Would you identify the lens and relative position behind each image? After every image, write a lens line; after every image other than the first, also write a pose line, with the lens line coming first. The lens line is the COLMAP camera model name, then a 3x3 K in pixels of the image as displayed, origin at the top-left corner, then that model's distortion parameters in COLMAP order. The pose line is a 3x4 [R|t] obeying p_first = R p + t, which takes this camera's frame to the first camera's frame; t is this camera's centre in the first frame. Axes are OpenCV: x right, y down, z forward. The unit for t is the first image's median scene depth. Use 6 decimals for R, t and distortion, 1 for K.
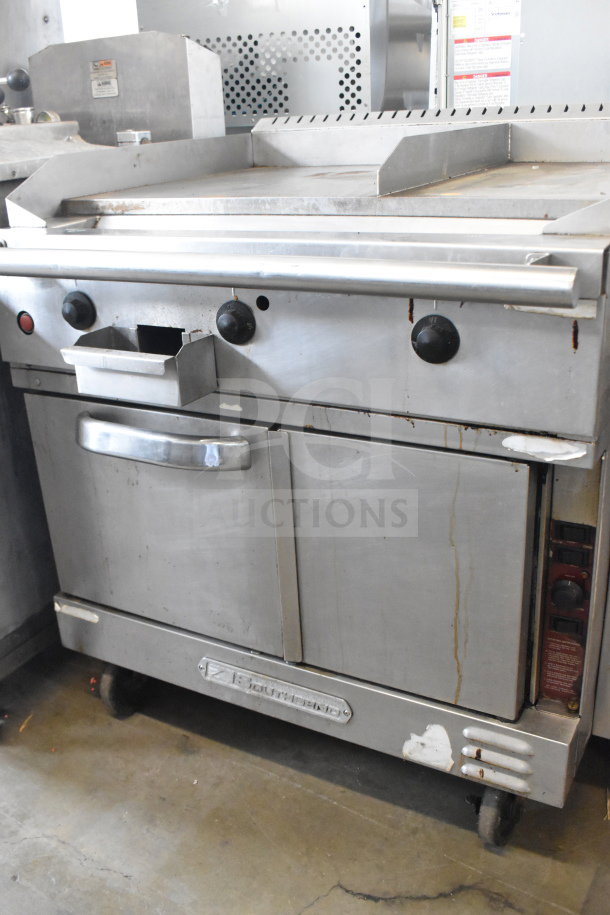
lens RADIAL K [[851.6, 0, 305.0], [0, 851.6, 457.5], [0, 0, 1]] dist [-0.105255, 0.010324]
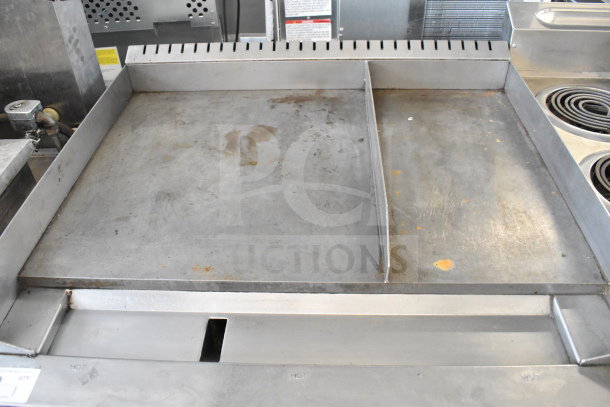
lens RADIAL K [[495.3, 0, 305.0], [0, 495.3, 203.5], [0, 0, 1]] dist [-0.094105, -0.006872]
pose [[0.895107, -0.266002, 0.357809, -0.196343], [0.153706, 0.937436, 0.312391, -0.581356], [-0.418519, -0.224626, 0.879991, 0.471689]]
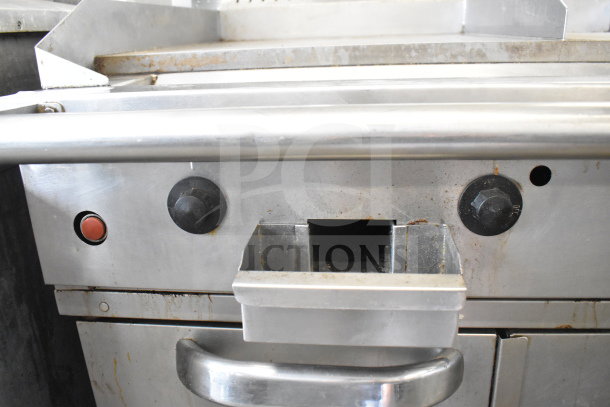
lens RADIAL K [[495.3, 0, 305.0], [0, 495.3, 203.5], [0, 0, 1]] dist [-0.094105, -0.006872]
pose [[0.923913, -0.109140, 0.366705, -0.332899], [0.136181, 0.989491, -0.048612, -0.146320], [-0.357546, 0.094851, 0.929066, 0.615288]]
